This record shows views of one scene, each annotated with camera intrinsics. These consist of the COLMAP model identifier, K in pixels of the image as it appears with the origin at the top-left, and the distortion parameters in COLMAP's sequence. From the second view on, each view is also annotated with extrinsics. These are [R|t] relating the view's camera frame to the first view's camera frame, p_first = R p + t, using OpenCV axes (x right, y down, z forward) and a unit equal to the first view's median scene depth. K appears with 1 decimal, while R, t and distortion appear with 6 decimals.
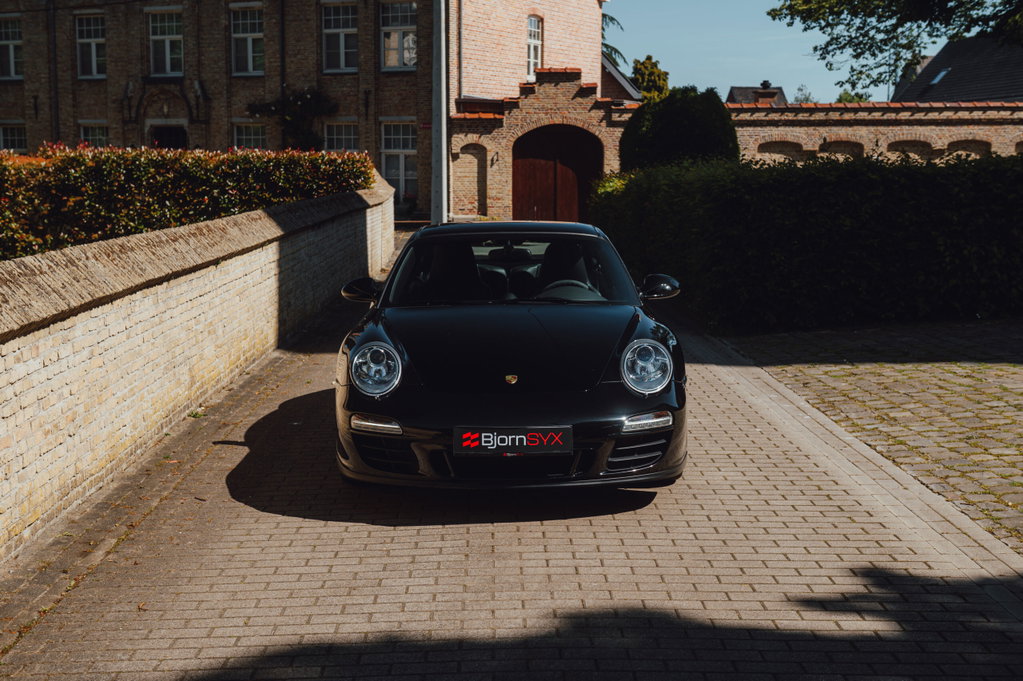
lens RADIAL K [[1410.3, 0, 511.5], [0, 1410.3, 340.5], [0, 0, 1]] dist [0.028797, 0.047251]
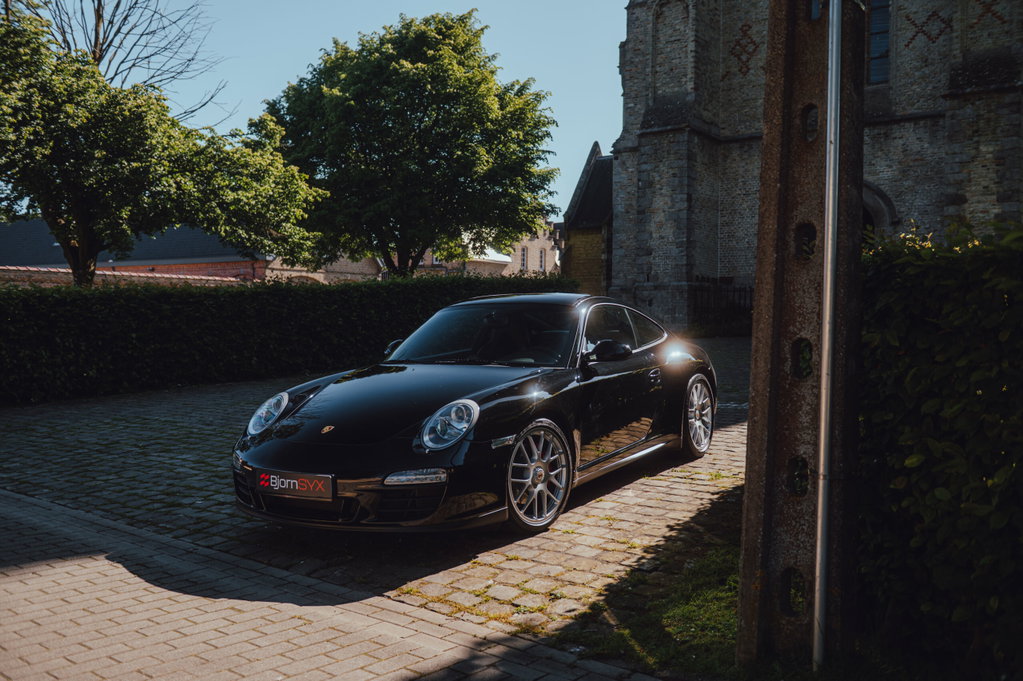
lens RADIAL K [[943.6, 0, 511.5], [0, 943.6, 340.5], [0, 0, 1]] dist [-0.010358, -0.004236]
pose [[0.662760, -0.006560, 0.748803, -0.022164], [0.081399, 0.994667, -0.063332, 0.009612], [-0.744395, 0.102925, 0.659760, 0.021023]]
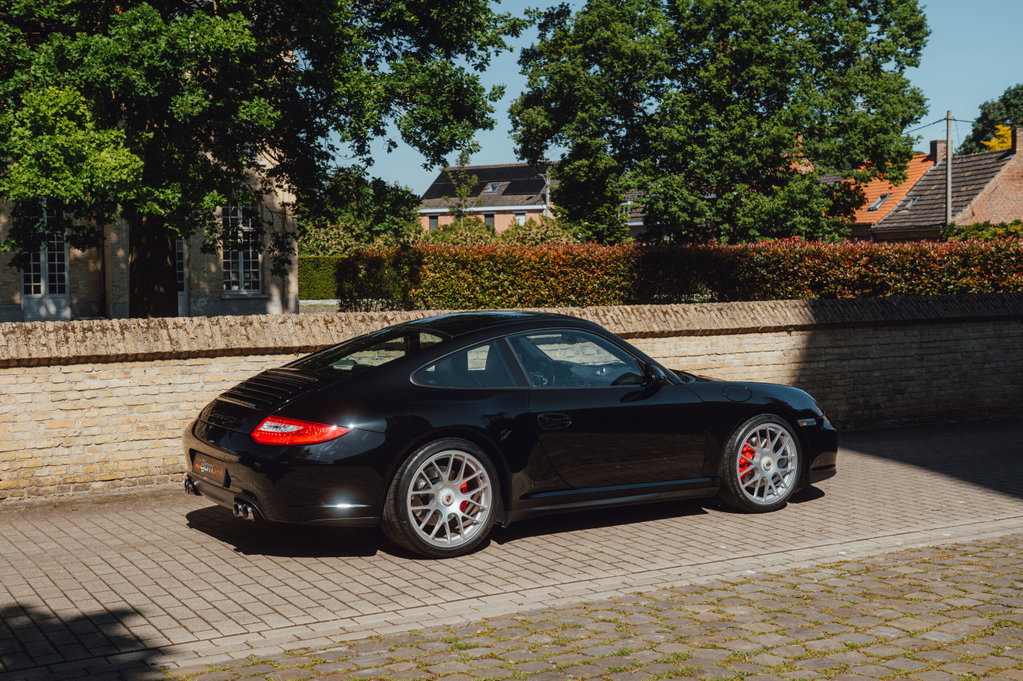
lens RADIAL K [[1288.3, 0, 511.5], [0, 1288.3, 340.5], [0, 0, 1]] dist [0.010279, 0.058004]
pose [[0.504559, 0.054926, -0.861629, 0.253220], [-0.103242, 0.994652, 0.002949, -0.017852], [0.857182, 0.087468, 0.507531, 0.139550]]
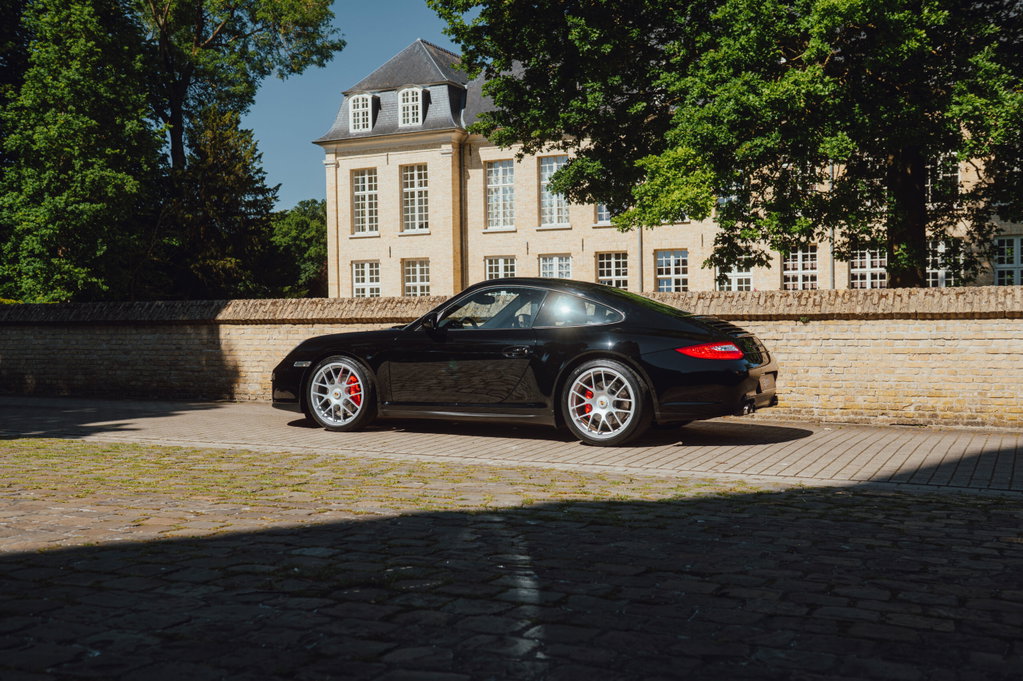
lens RADIAL K [[1134.0, 0, 511.5], [0, 1134.0, 340.5], [0, 0, 1]] dist [0.016316, 0.004139]
pose [[-0.434447, 0.022807, -0.900408, 0.307452], [-0.102425, 0.991944, 0.074546, -0.031539], [0.894855, 0.124611, -0.428611, 0.445637]]
